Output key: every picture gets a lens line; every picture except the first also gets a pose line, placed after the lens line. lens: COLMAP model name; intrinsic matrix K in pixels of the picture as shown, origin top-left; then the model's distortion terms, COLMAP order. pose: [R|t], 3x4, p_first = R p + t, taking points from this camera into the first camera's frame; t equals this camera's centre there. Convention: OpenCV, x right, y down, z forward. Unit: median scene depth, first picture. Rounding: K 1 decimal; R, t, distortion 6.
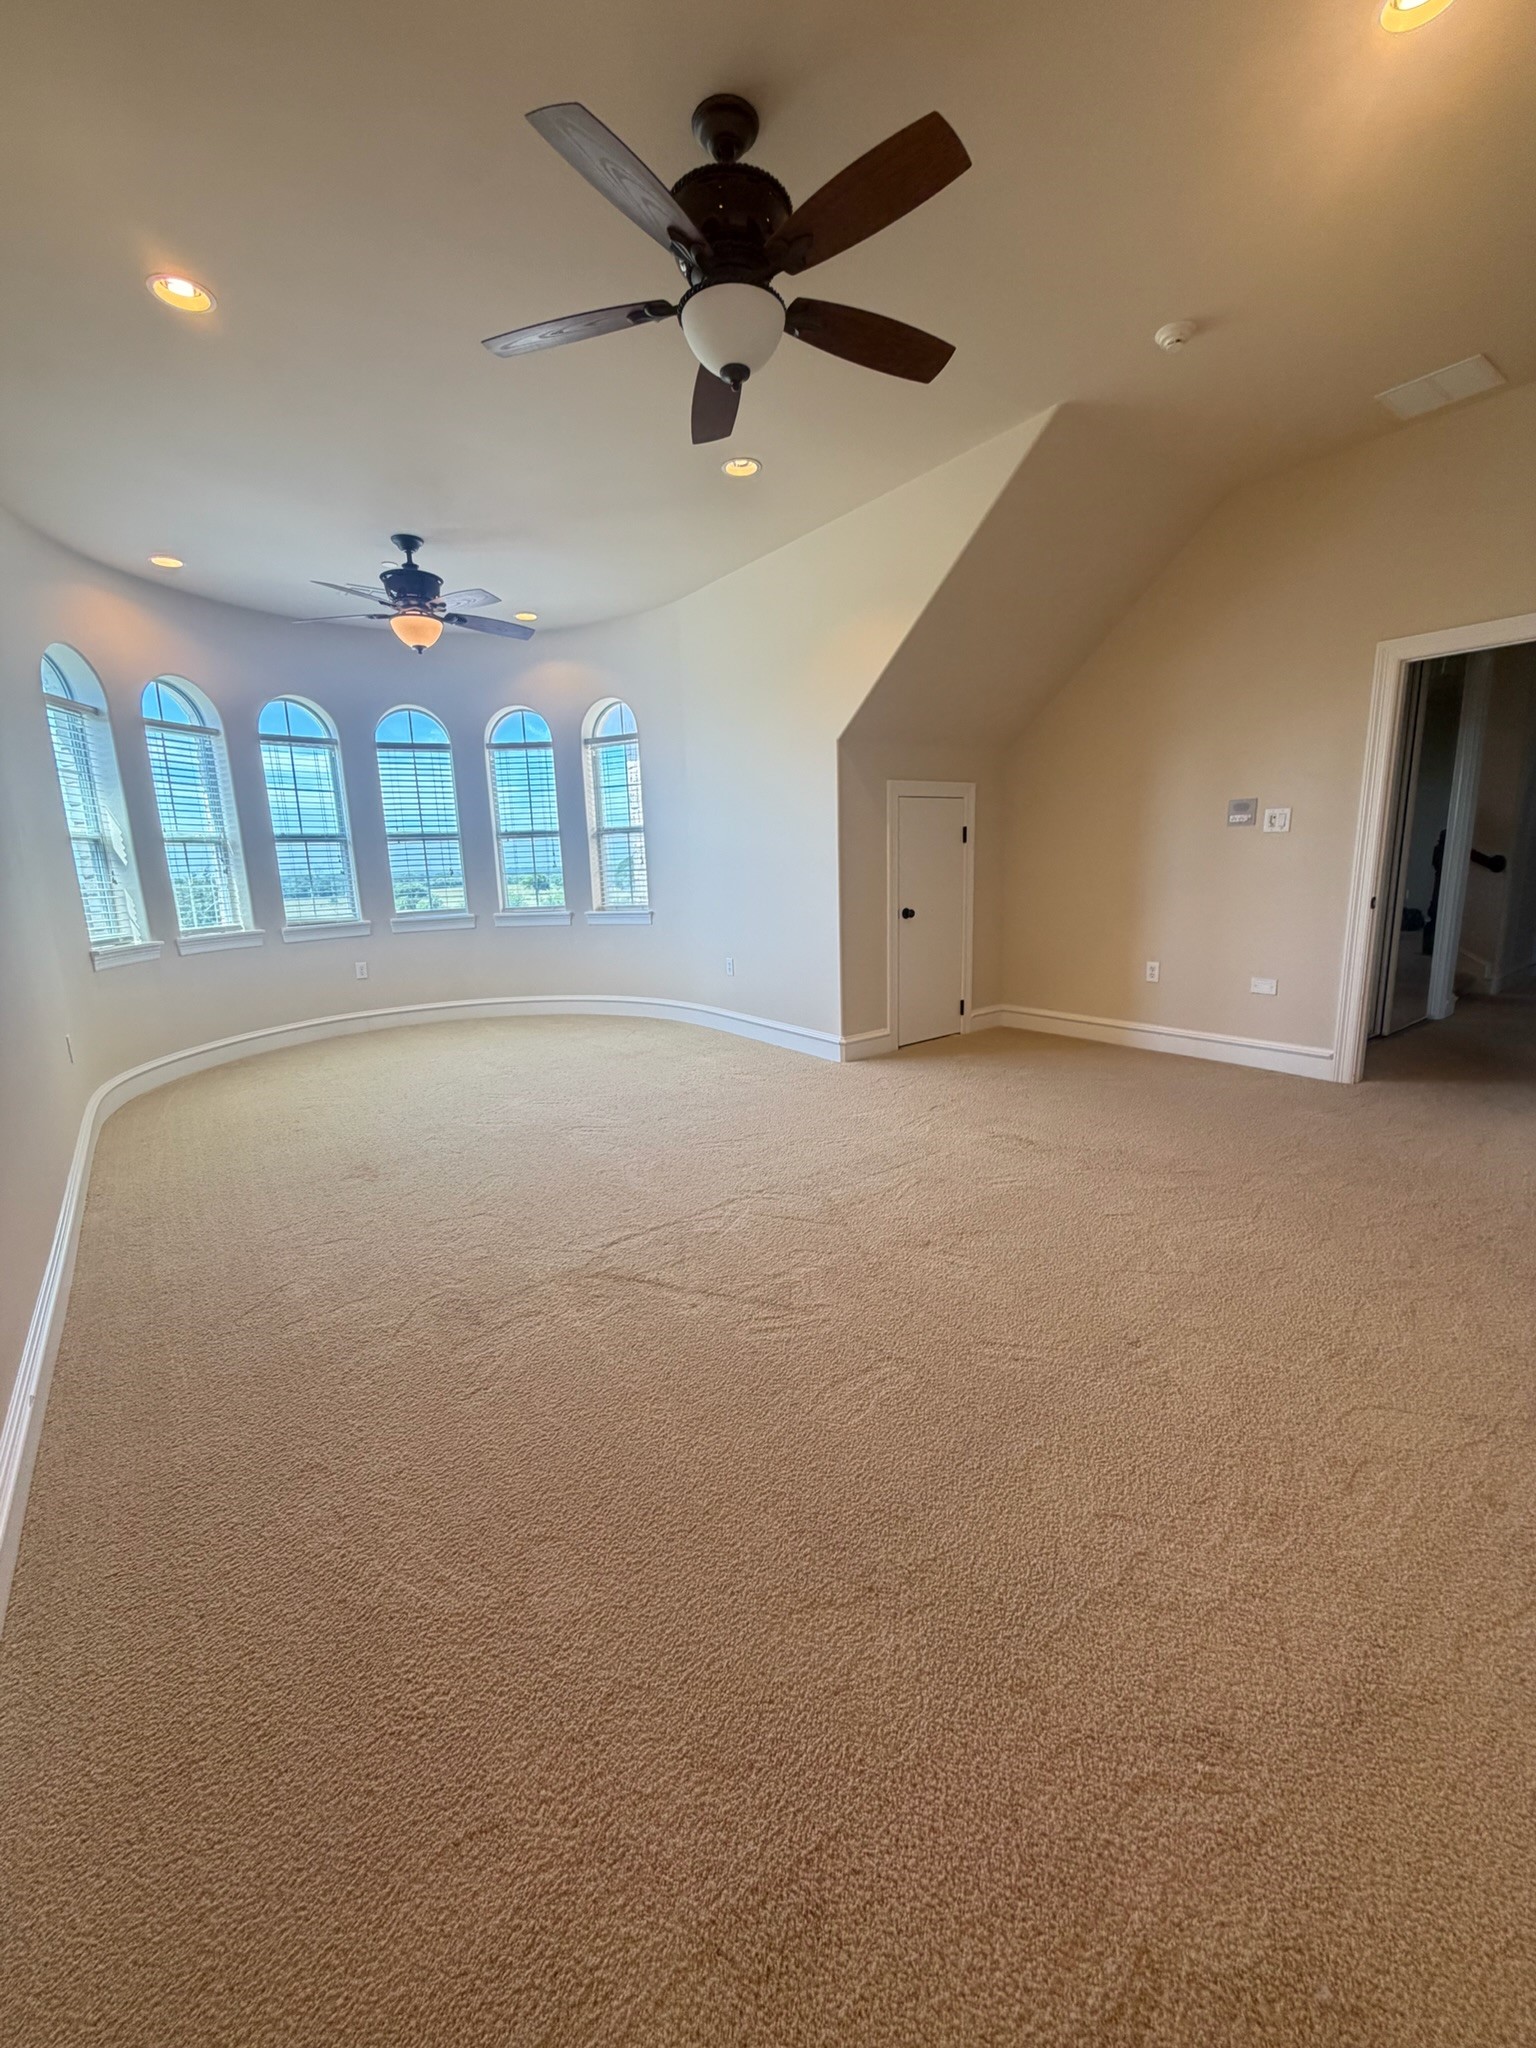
lens RADIAL K [[827.2, 0, 764.5], [0, 827.2, 1027.3], [0, 0, 1]] dist [-0.001031, -0.000082]
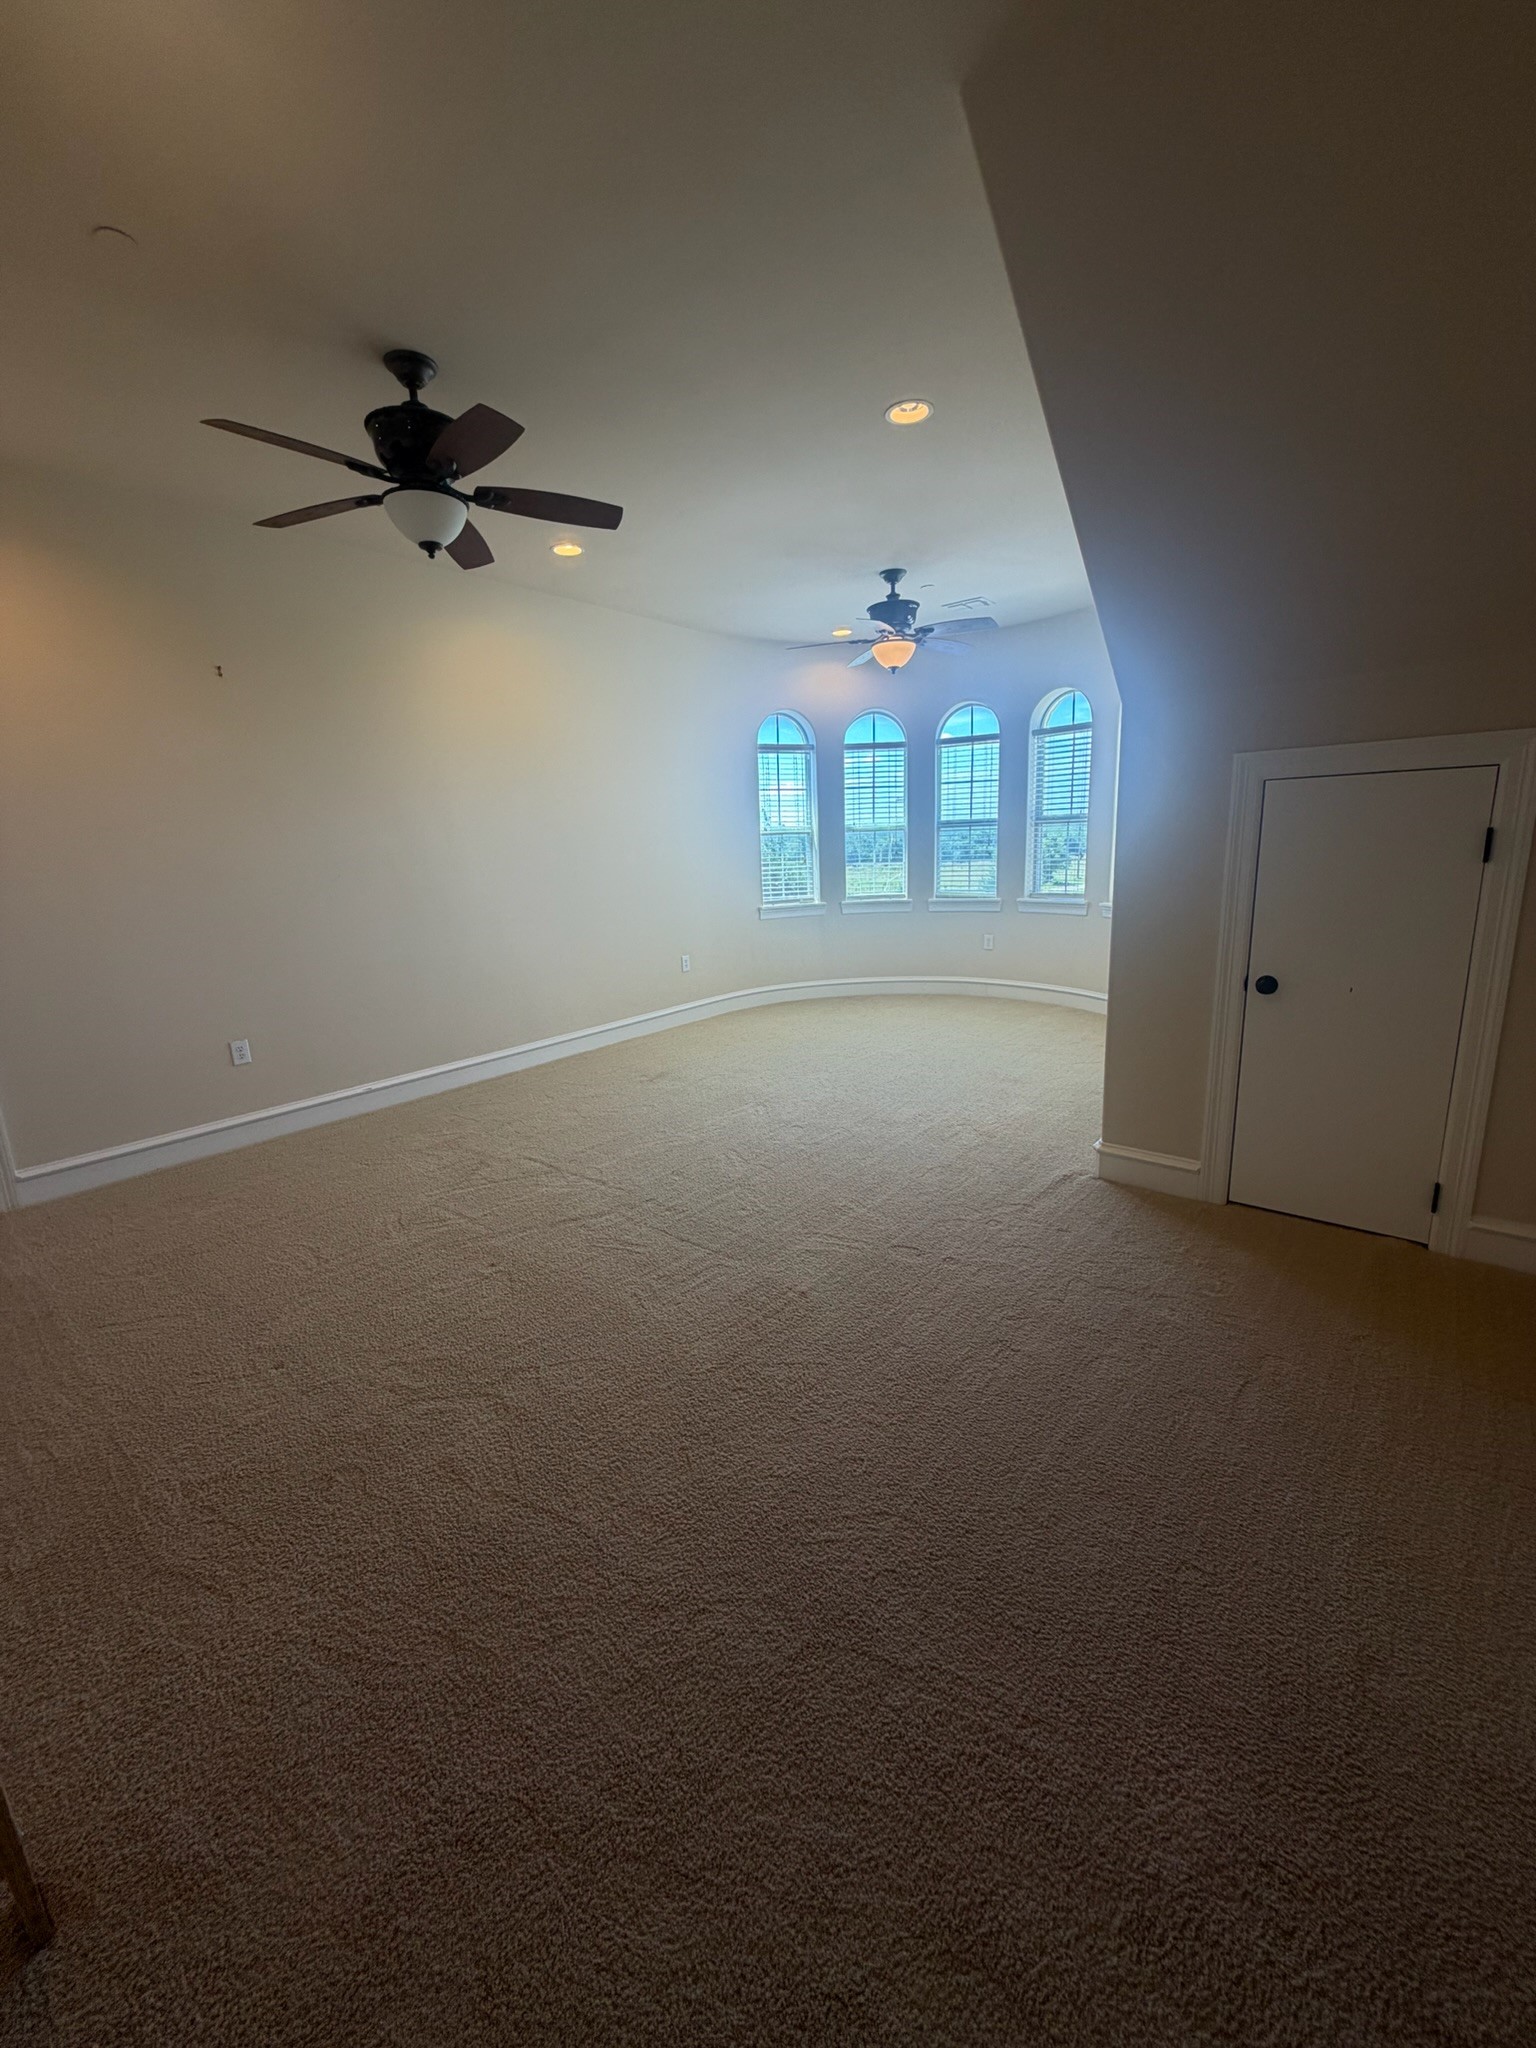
lens RADIAL K [[827.2, 0, 765.6], [0, 827.2, 1018.5], [0, 0, 1]] dist [-0.001031, -0.000082]
pose [[0.231810, 0.232579, -0.944548, 0.665751], [-0.166282, 0.966180, 0.197096, -0.177837], [0.958444, 0.111372, 0.262644, 0.547154]]
